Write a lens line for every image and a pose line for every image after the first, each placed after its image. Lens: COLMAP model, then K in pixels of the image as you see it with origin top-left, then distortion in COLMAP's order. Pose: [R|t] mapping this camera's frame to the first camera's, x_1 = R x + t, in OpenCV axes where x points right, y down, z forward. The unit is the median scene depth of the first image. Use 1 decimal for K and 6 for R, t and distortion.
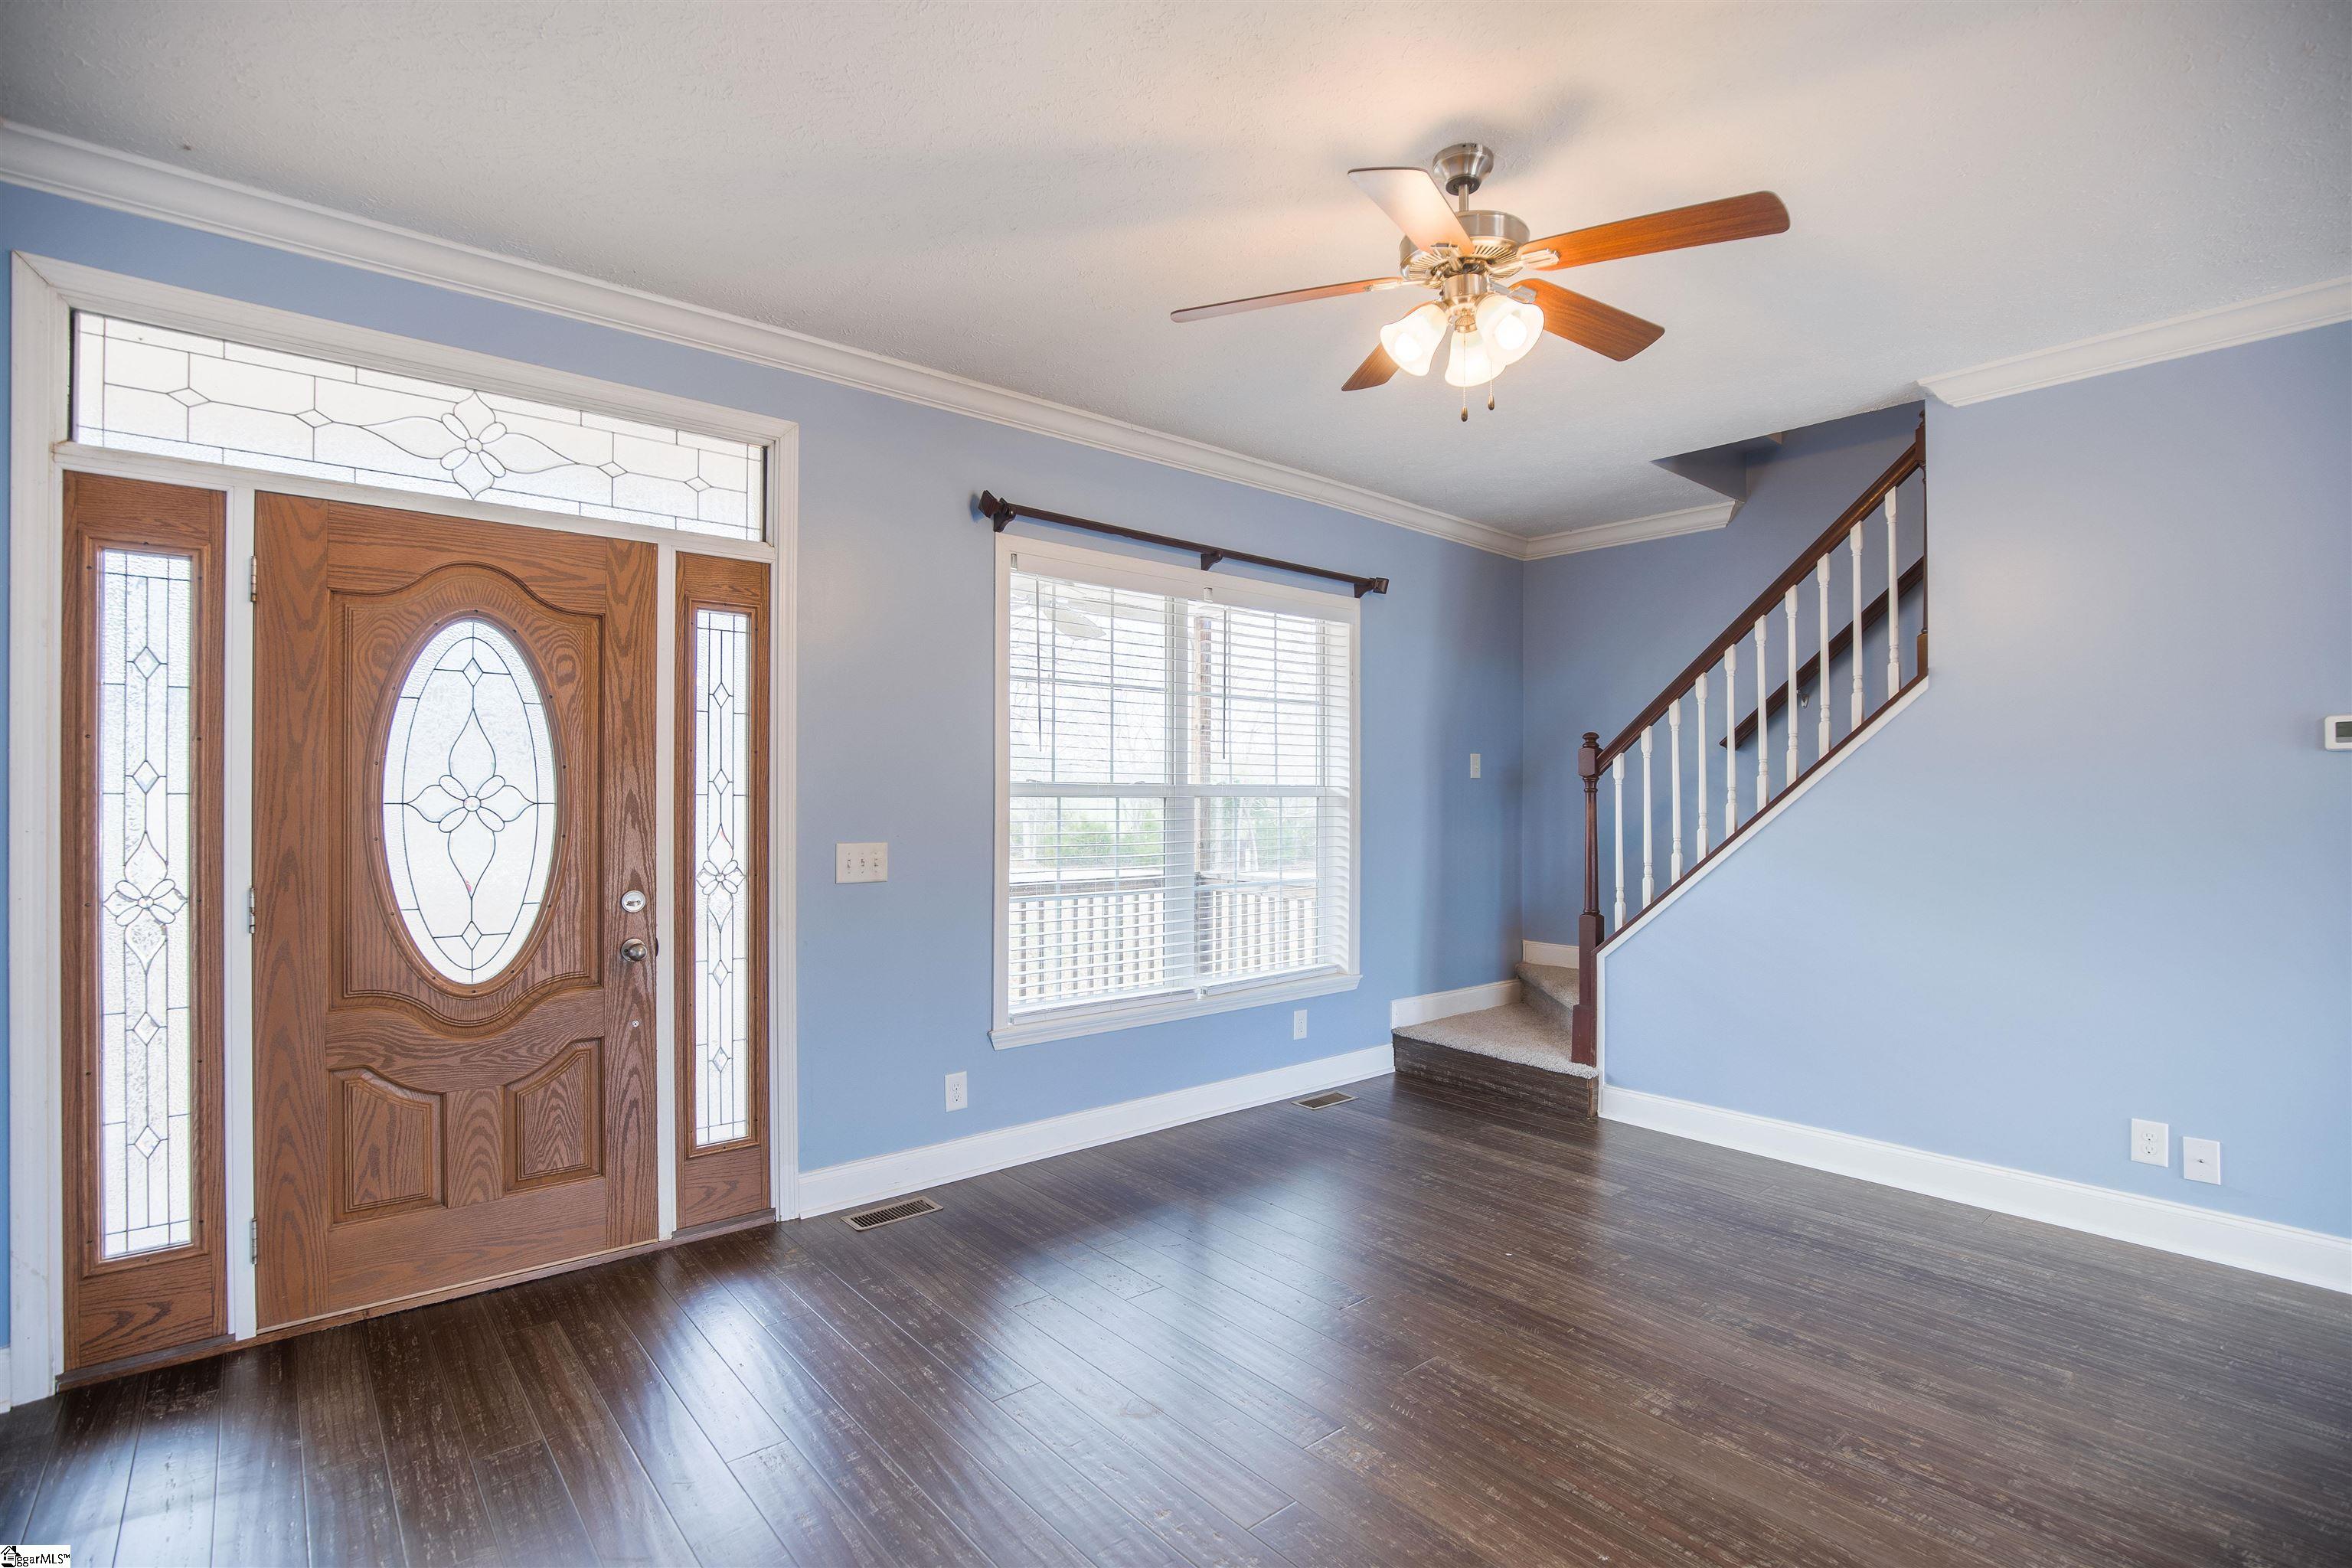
lens RADIAL K [[1101.7, 0, 1180.5], [0, 1101.7, 795.1], [0, 0, 1]] dist [-0.037786, 0.007253]
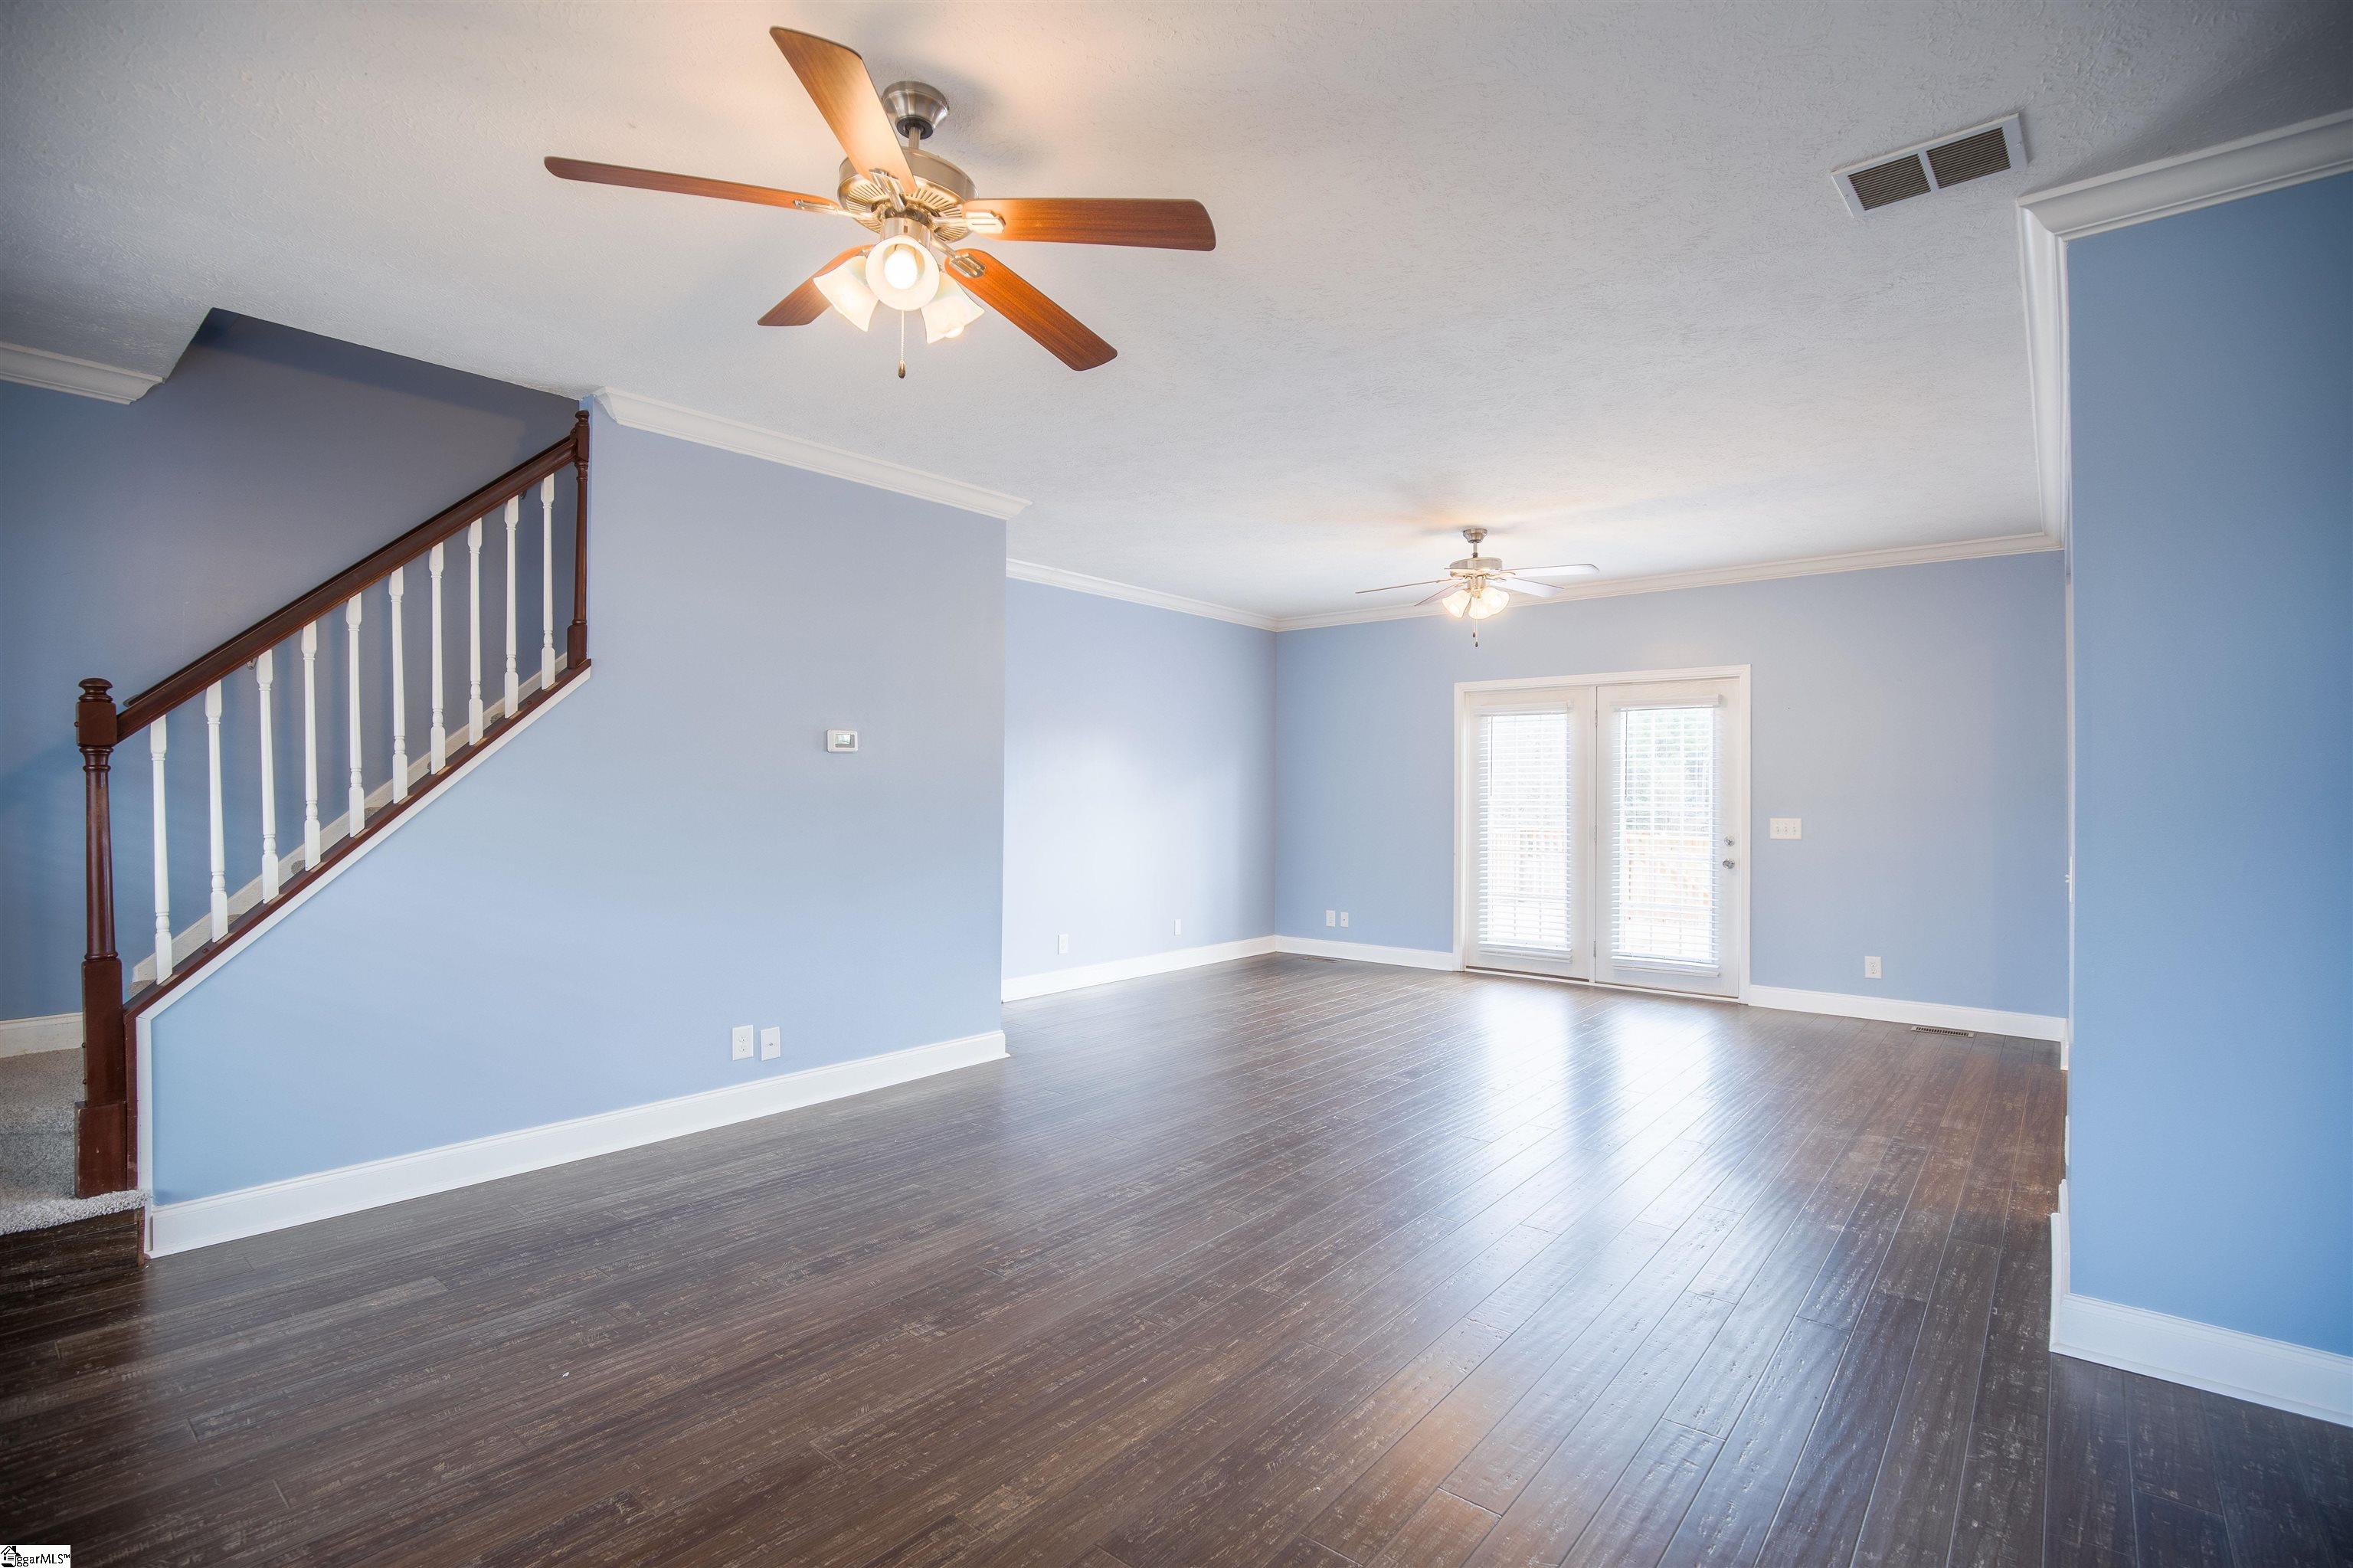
lens RADIAL K [[1102.2, 0, 1196.3], [0, 1102.2, 787.6], [0, 0, 1]] dist [-0.037786, 0.007253]
pose [[-0.183666, -0.007008, 0.982964, -0.529501], [-0.007734, 0.999954, 0.005684, -0.003259], [-0.982958, -0.006559, -0.183712, 0.703378]]
